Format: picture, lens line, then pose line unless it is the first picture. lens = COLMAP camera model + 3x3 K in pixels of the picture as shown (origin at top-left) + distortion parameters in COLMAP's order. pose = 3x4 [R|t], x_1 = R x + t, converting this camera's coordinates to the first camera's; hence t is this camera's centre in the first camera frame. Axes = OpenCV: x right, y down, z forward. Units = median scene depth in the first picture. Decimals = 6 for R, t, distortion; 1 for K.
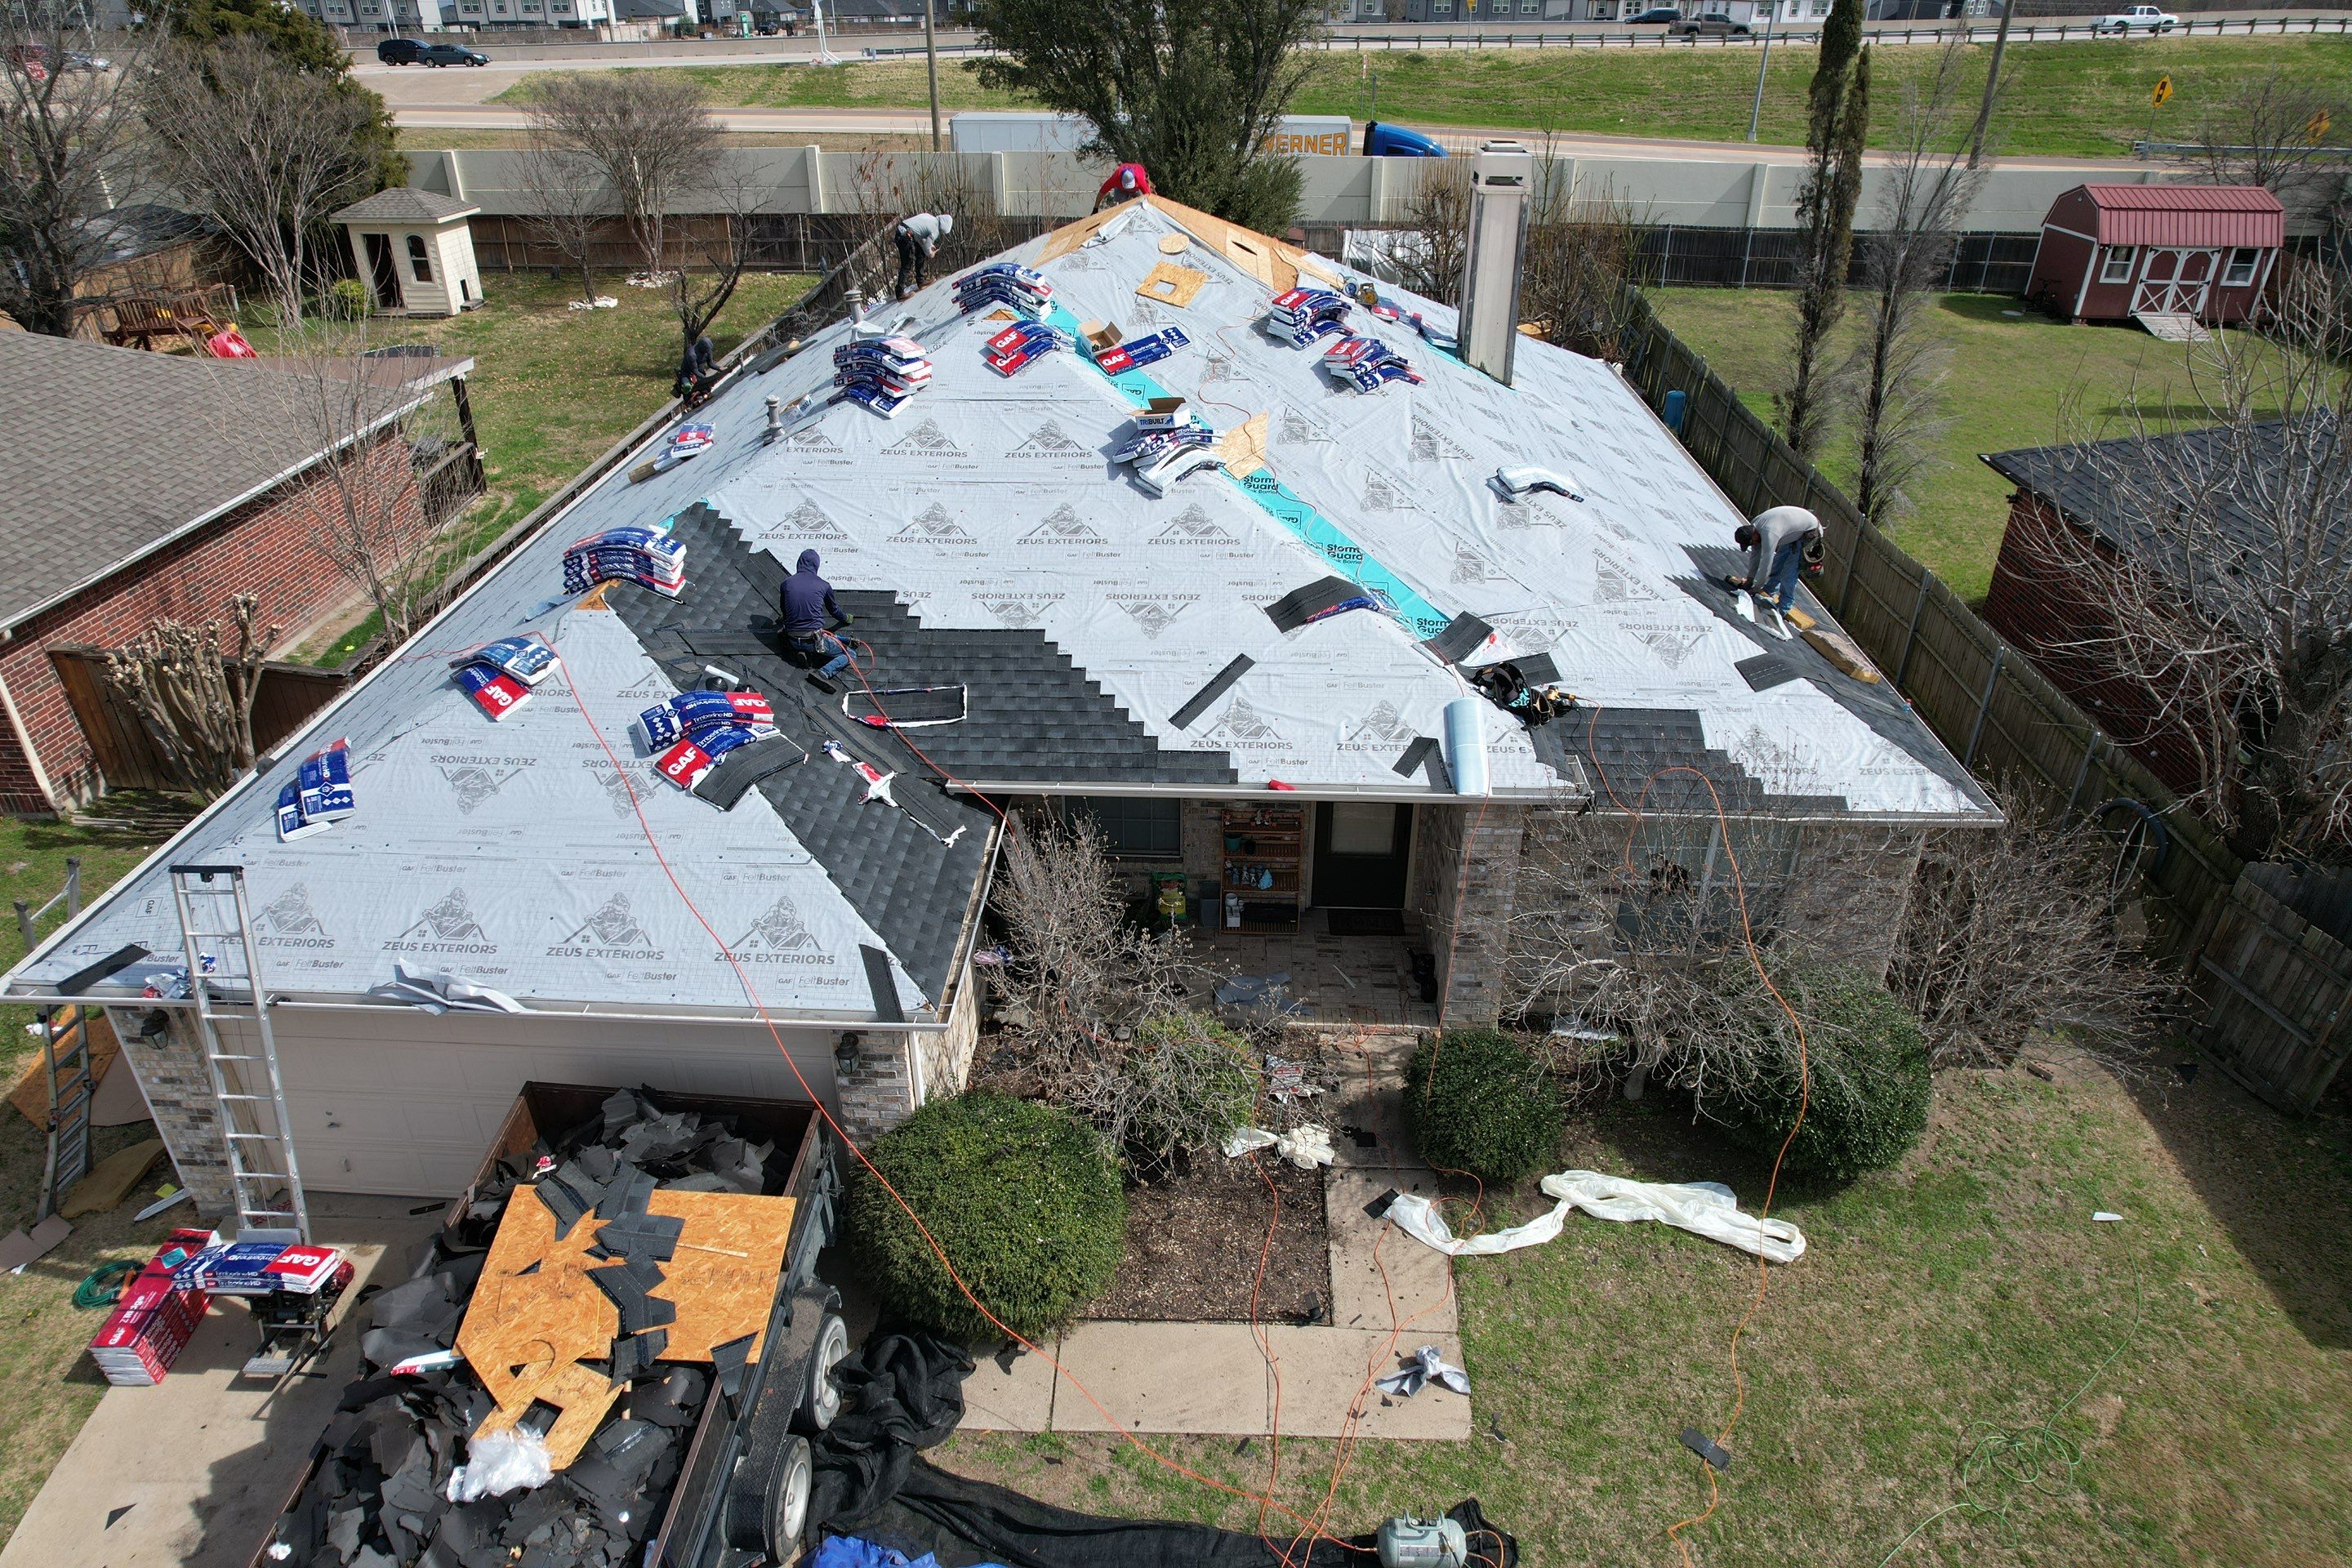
lens RADIAL K [[1505.2, 0, 1174.3], [0, 1505.2, 783.9], [0, 0, 1]] dist [-0.078990, 0.070254]
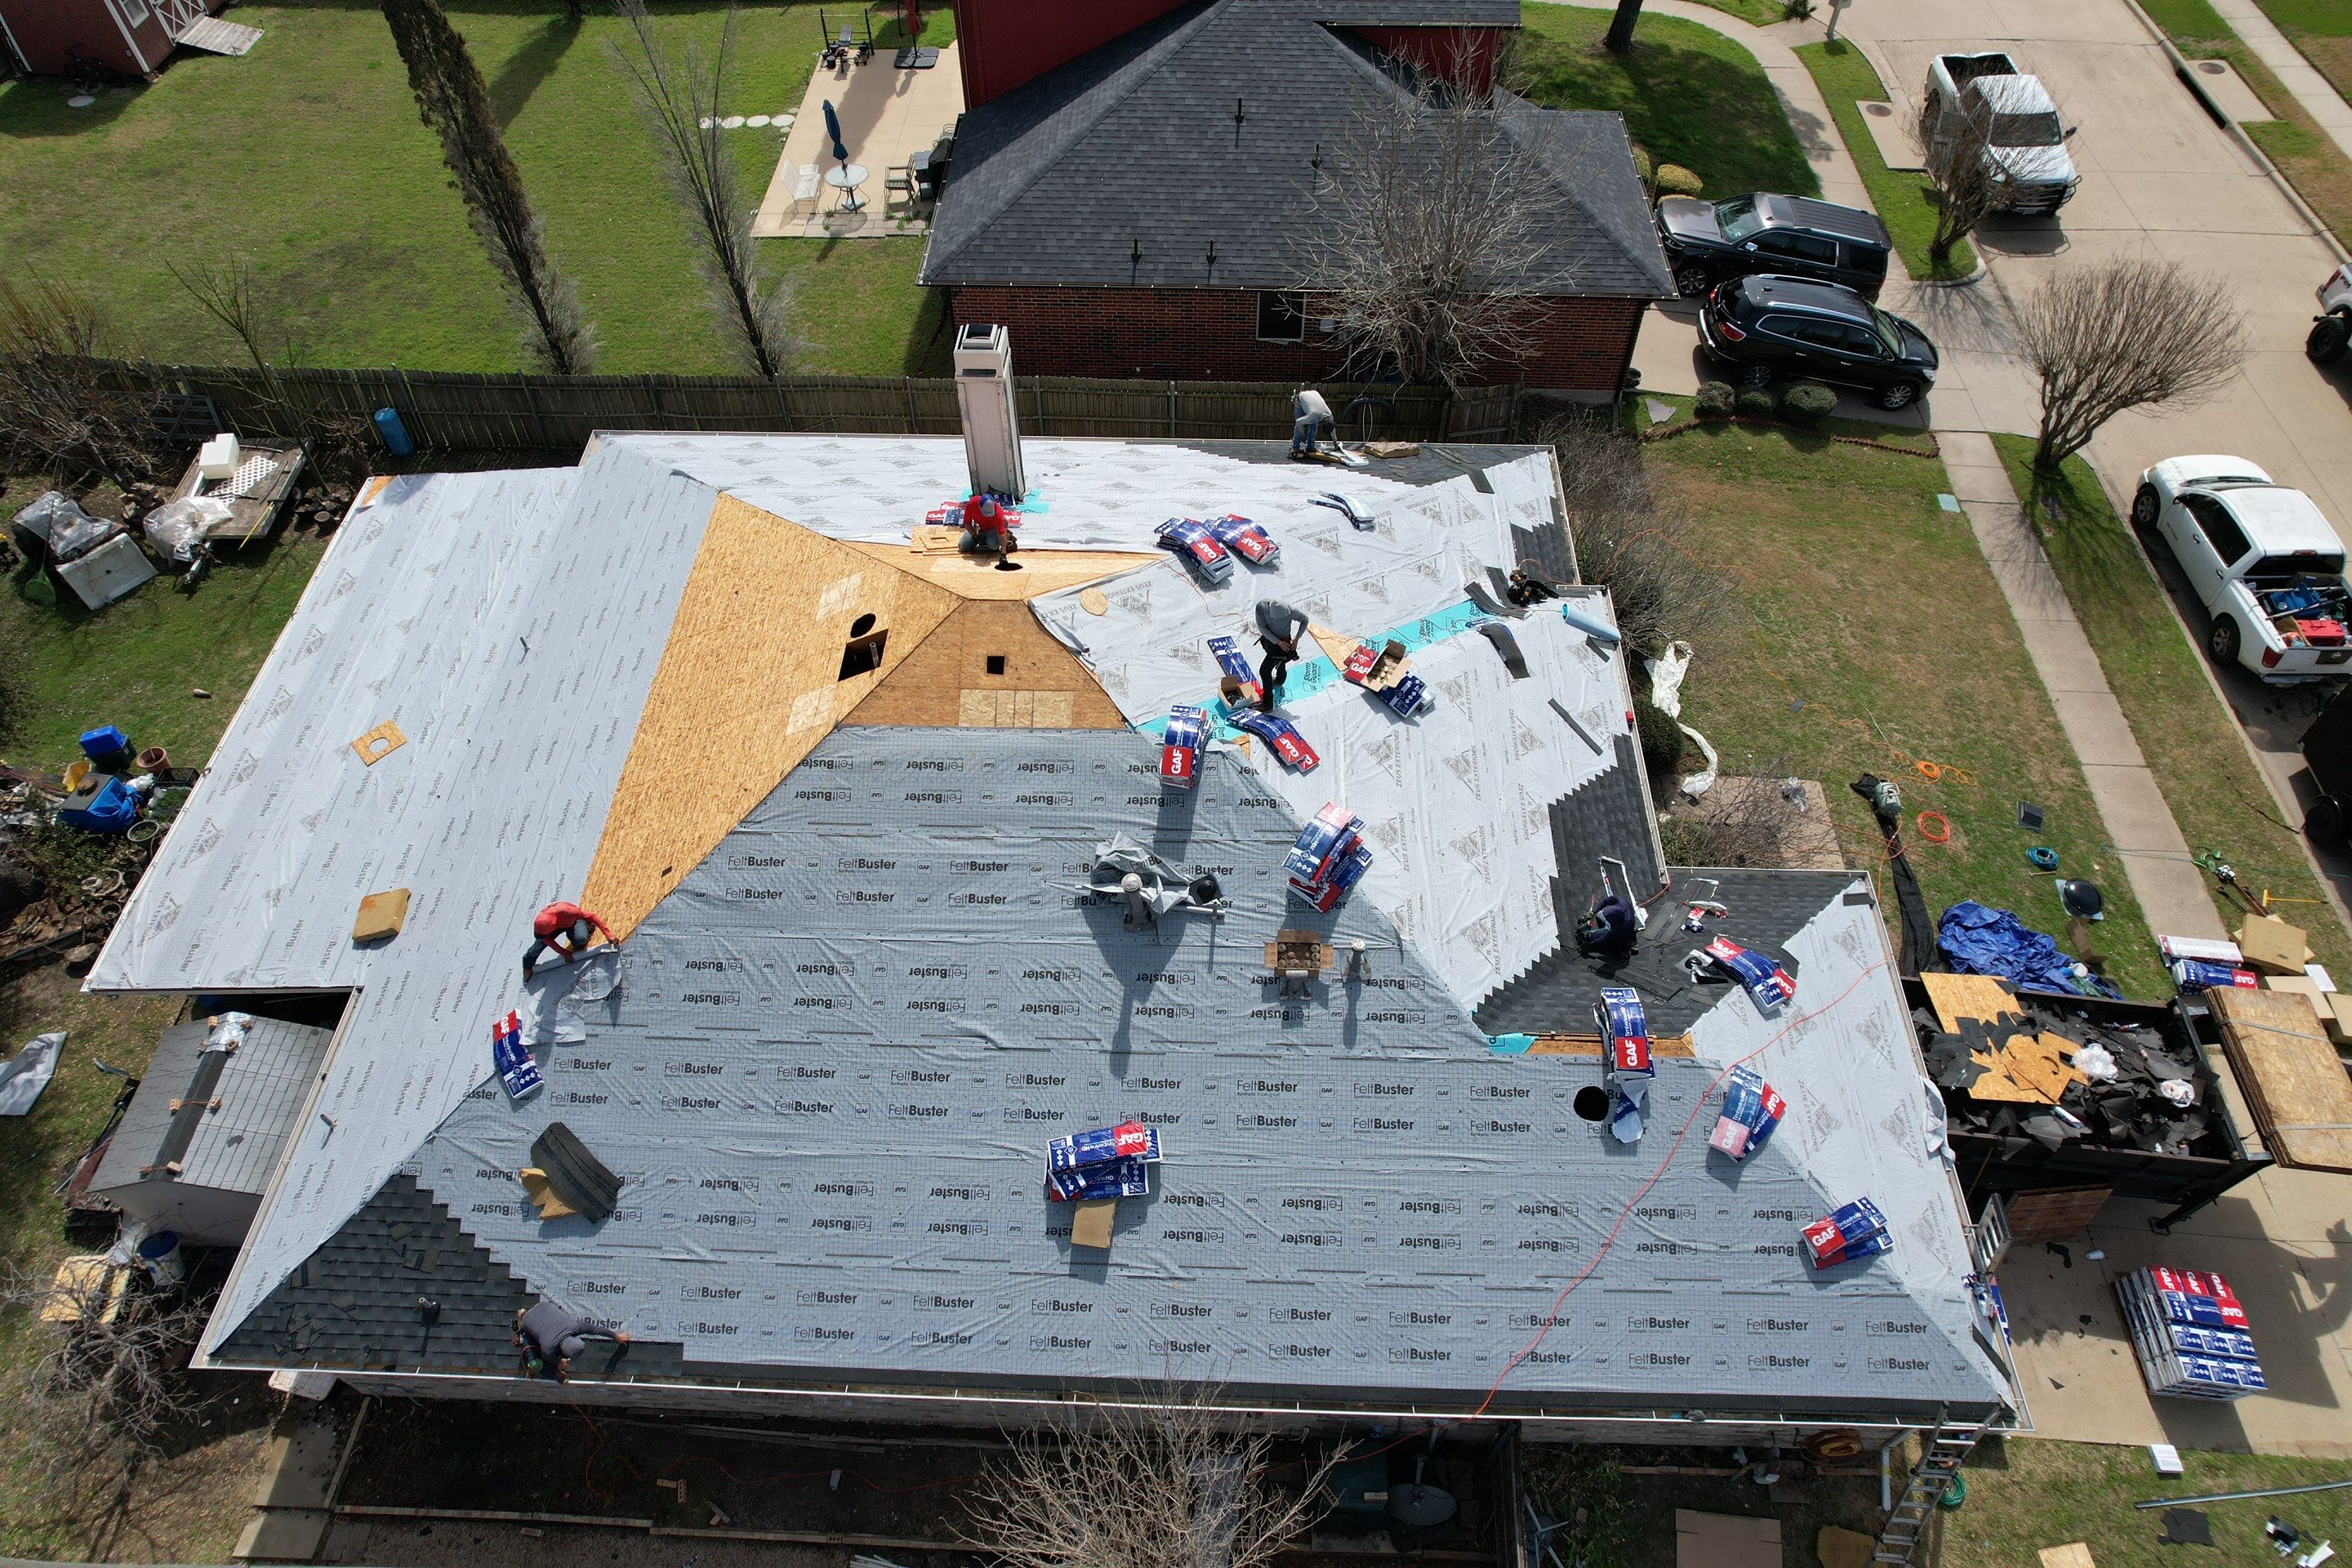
lens RADIAL K [[1505.2, 0, 1176.8], [0, 1505.2, 786.3], [0, 0, 1]] dist [-0.078990, 0.070254]
pose [[-0.008836, -0.783332, 0.621541, -0.944118], [0.490807, 0.538145, 0.685206, -1.245497], [-0.871223, 0.311111, 0.379710, 0.774445]]
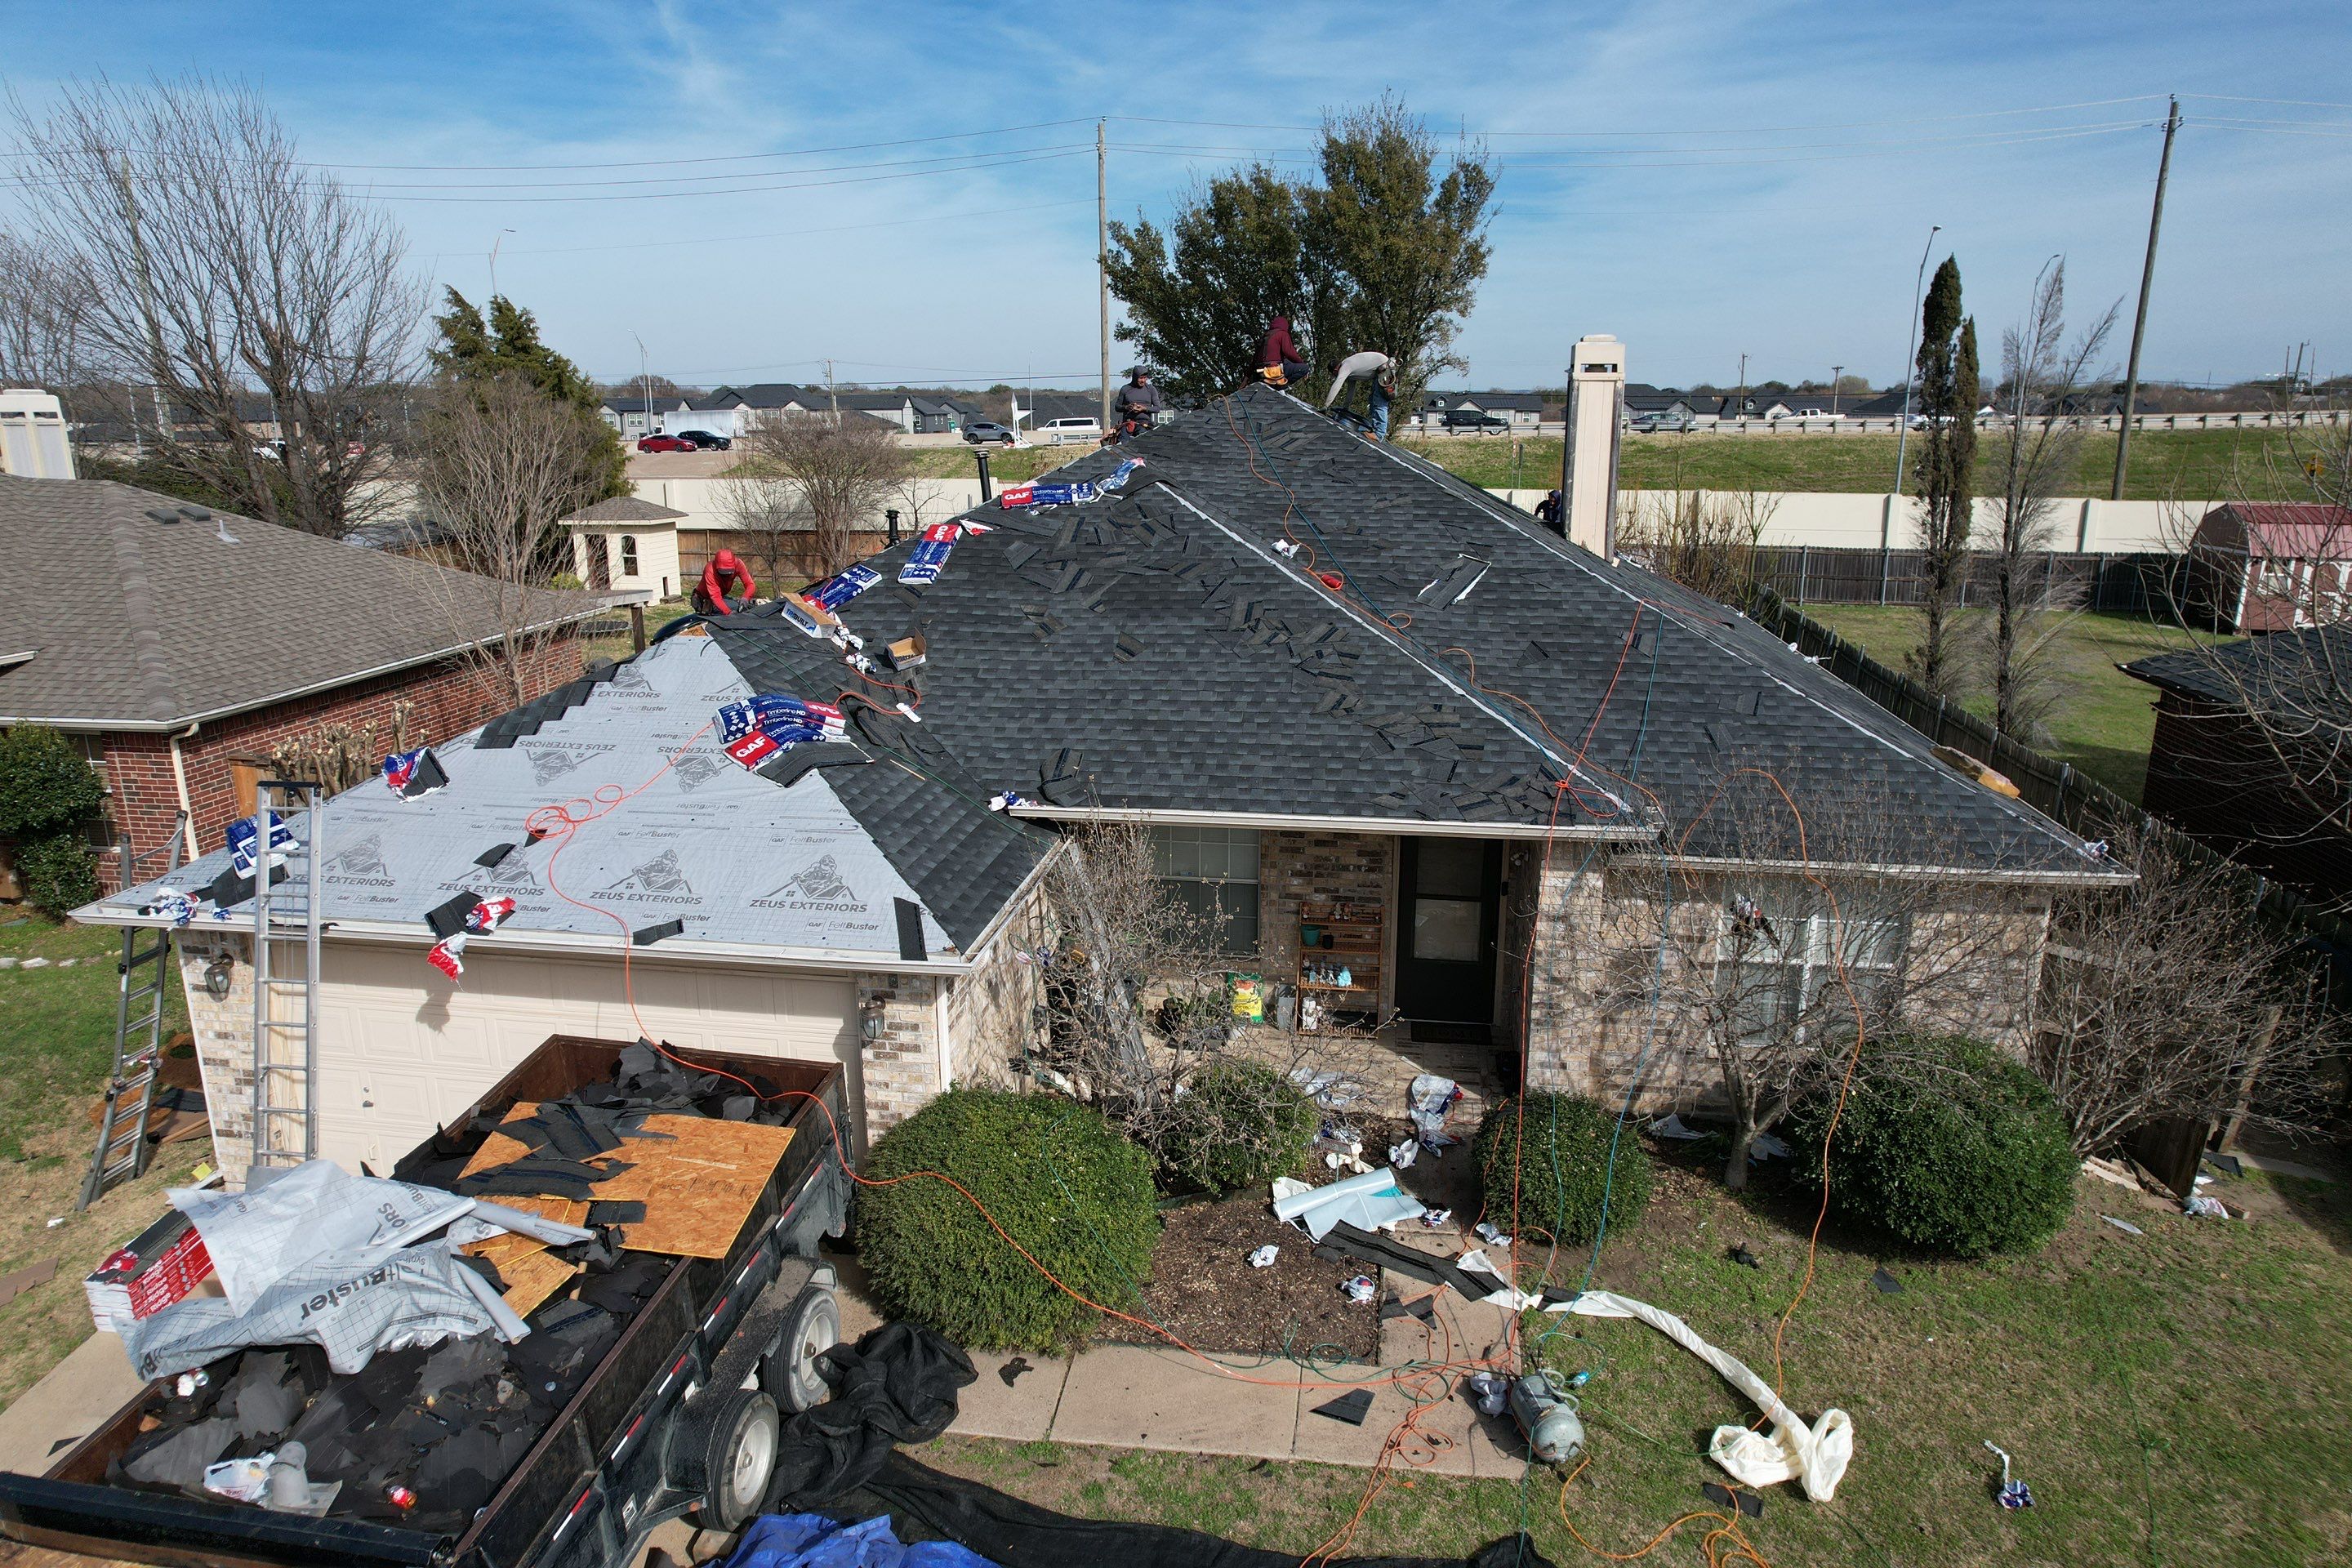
lens RADIAL K [[1505.2, 0, 1174.0], [0, 1505.2, 783.6], [0, 0, 1]] dist [-0.078990, 0.070254]
pose [[0.993574, 0.024457, -0.110506, 0.063442], [-0.051941, 0.966017, -0.253207, 0.218899], [0.100558, 0.257319, 0.961080, 0.041061]]
